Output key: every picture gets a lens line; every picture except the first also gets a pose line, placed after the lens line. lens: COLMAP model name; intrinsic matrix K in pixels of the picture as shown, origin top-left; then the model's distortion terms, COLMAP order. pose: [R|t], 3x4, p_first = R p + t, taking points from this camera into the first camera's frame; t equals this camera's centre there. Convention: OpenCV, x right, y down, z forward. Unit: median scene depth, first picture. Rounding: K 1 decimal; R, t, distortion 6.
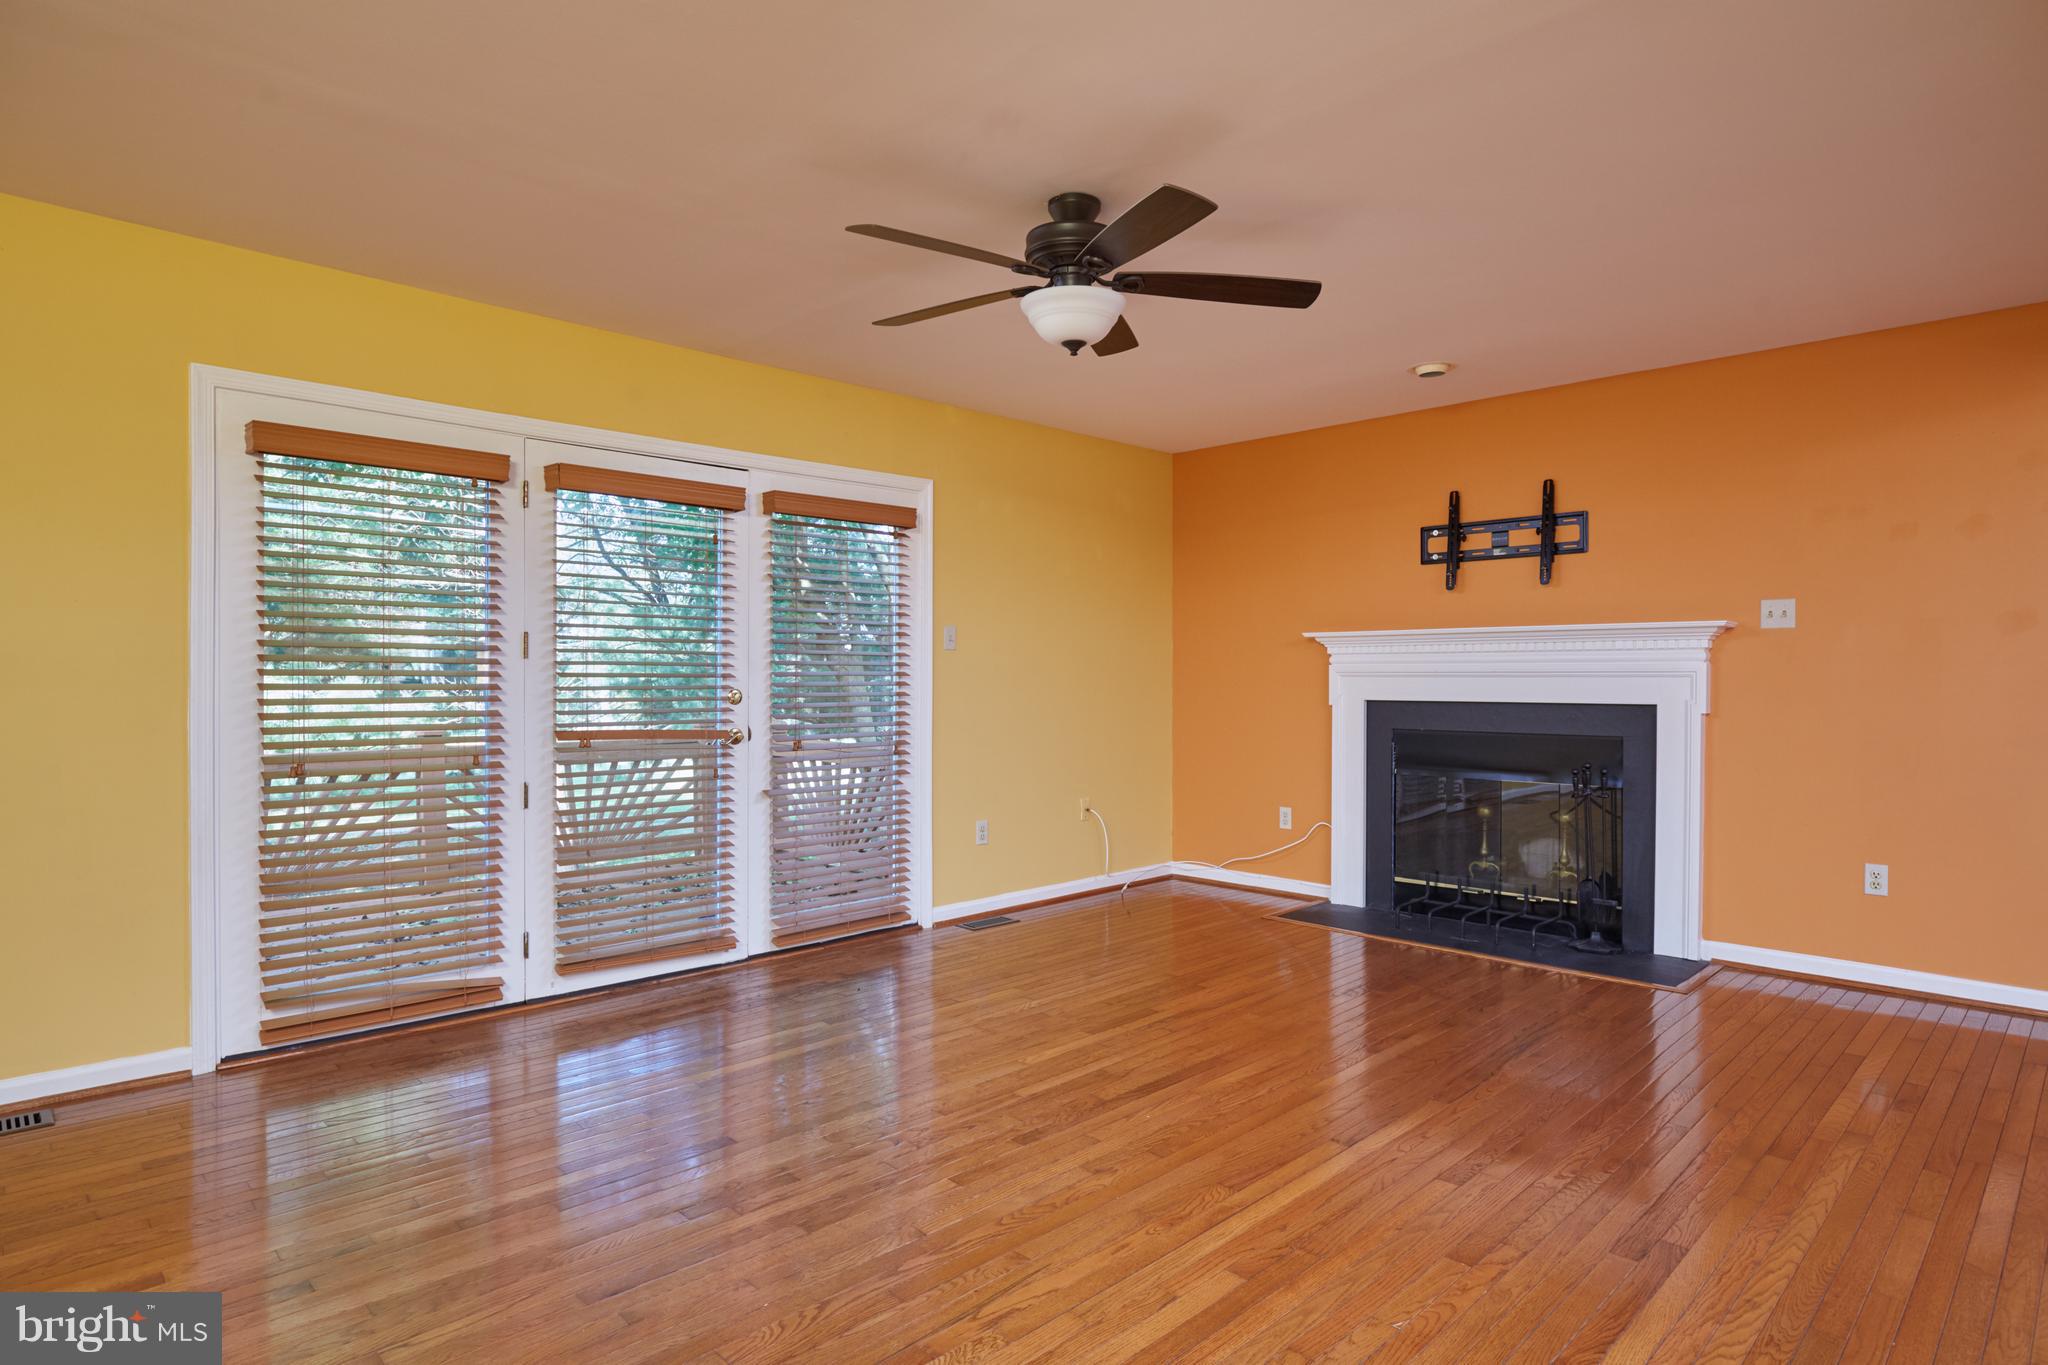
lens RADIAL K [[1108.8, 0, 1030.7], [0, 1108.8, 688.1], [0, 0, 1]] dist [-0.019852, 0.001312]
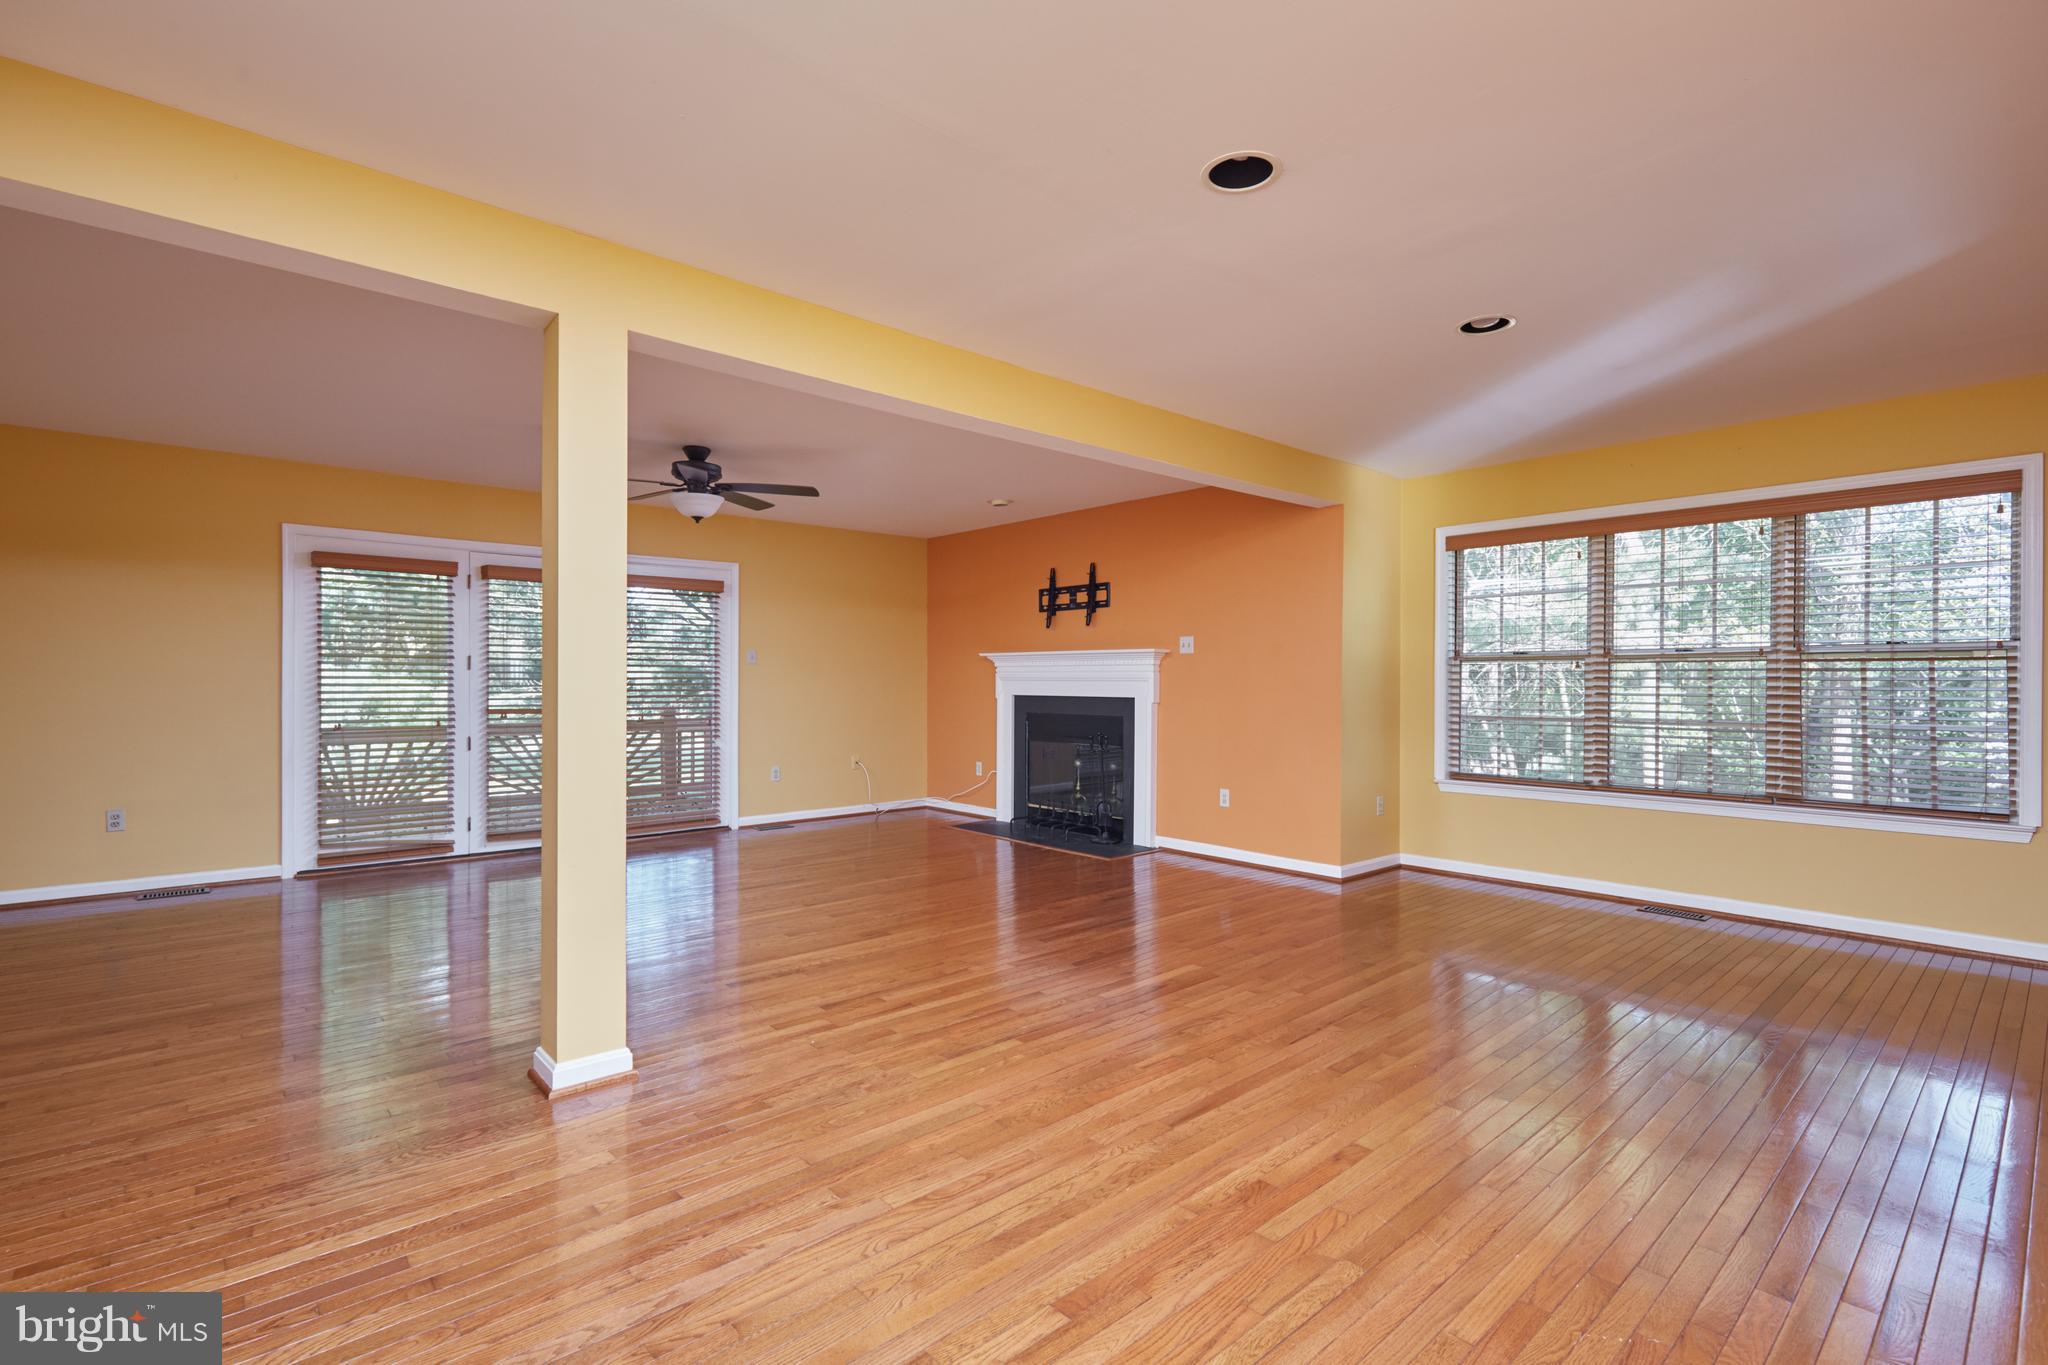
lens RADIAL K [[936.9, 0, 1032.3], [0, 936.9, 687.4], [0, 0, 1]] dist [-0.001000, -0.000326]
pose [[0.998796, 0.003327, -0.048943, 0.481252], [-0.003377, 0.999994, -0.000952, 0.001024], [0.048939, 0.001116, 0.998801, -0.450672]]
